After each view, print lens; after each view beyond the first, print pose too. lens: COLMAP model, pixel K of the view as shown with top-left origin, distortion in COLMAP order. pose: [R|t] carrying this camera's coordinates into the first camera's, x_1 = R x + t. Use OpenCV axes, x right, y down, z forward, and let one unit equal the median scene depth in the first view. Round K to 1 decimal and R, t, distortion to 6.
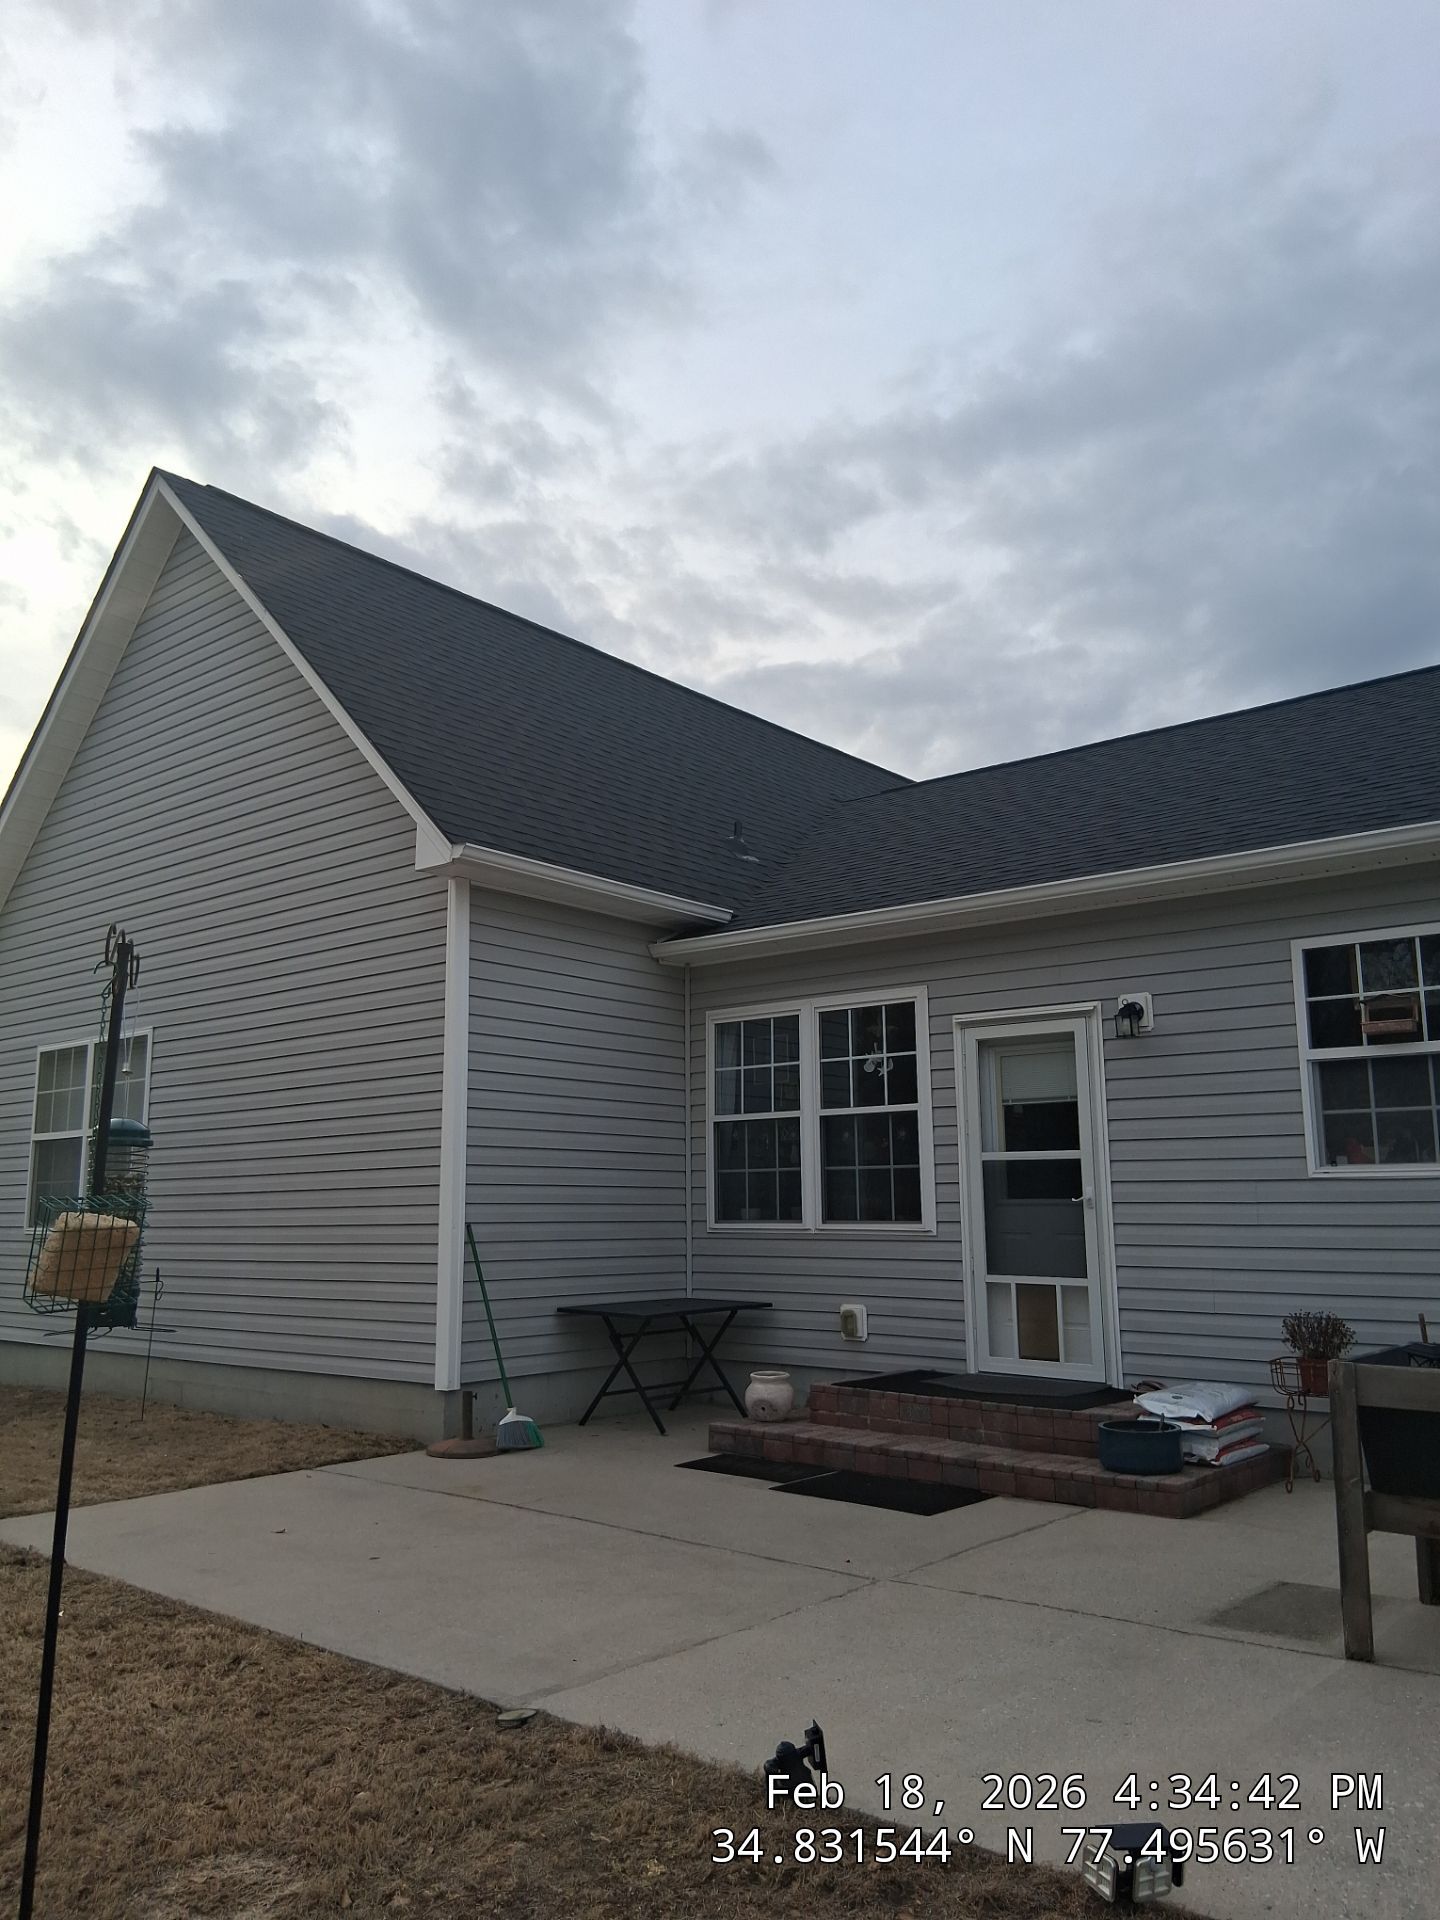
lens RADIAL K [[1459.0, 0, 679.0], [0, 1459.0, 956.8], [0, 0, 1]] dist [0.116792, -0.222276]
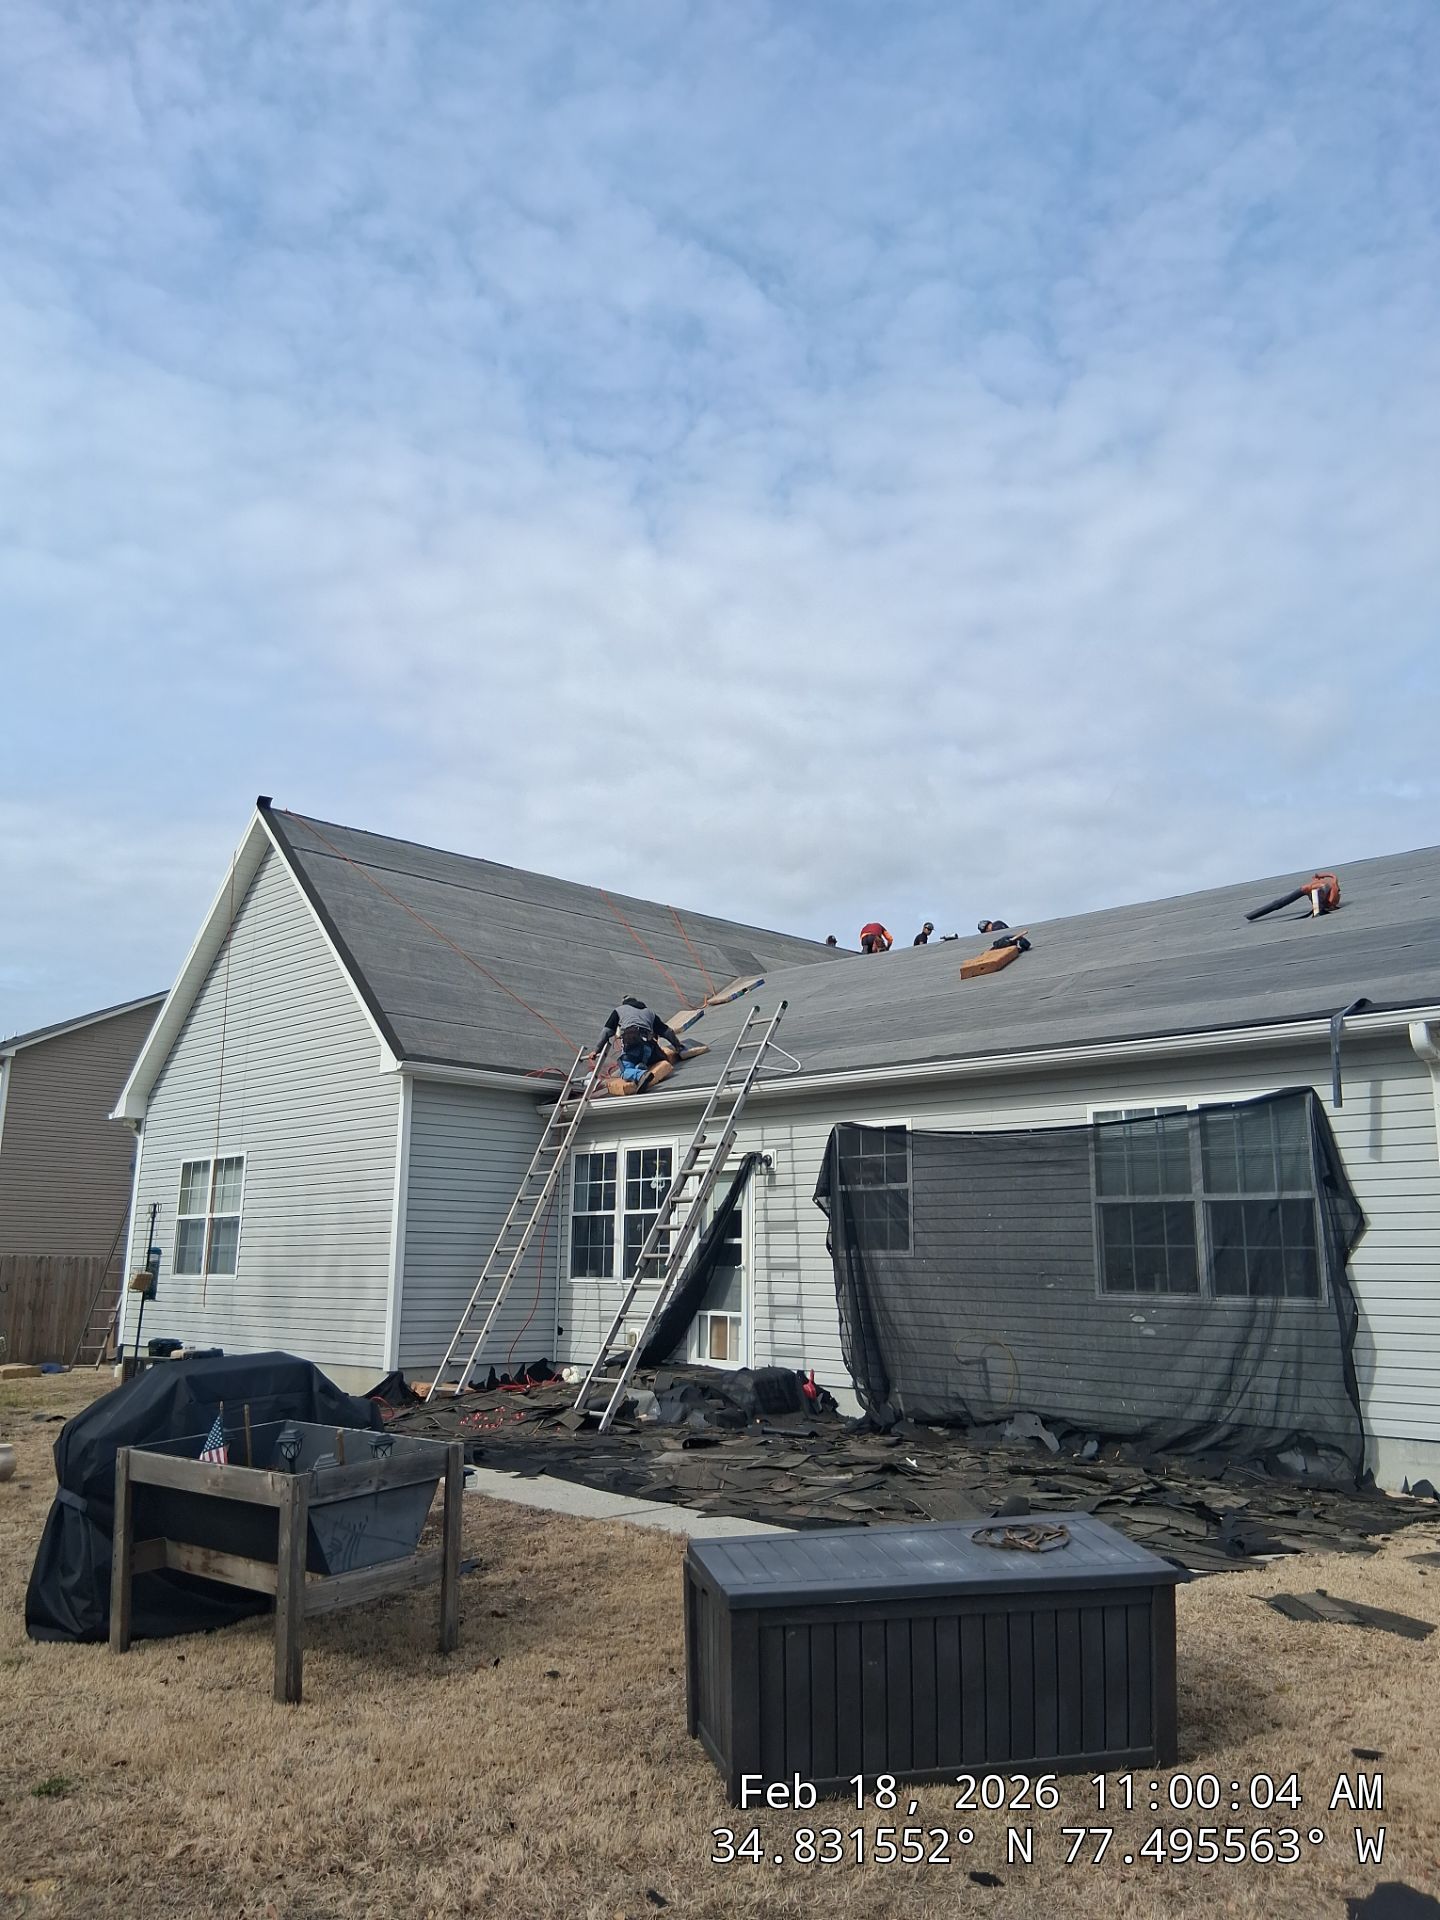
lens RADIAL K [[1458.2, 0, 747.0], [0, 1458.2, 959.8], [0, 0, 1]] dist [0.116217, -0.220693]
pose [[0.996544, -0.000030, -0.083067, 0.415518], [-0.002909, 0.999374, -0.035252, -0.136085], [0.083017, 0.035372, 0.995920, -0.734052]]
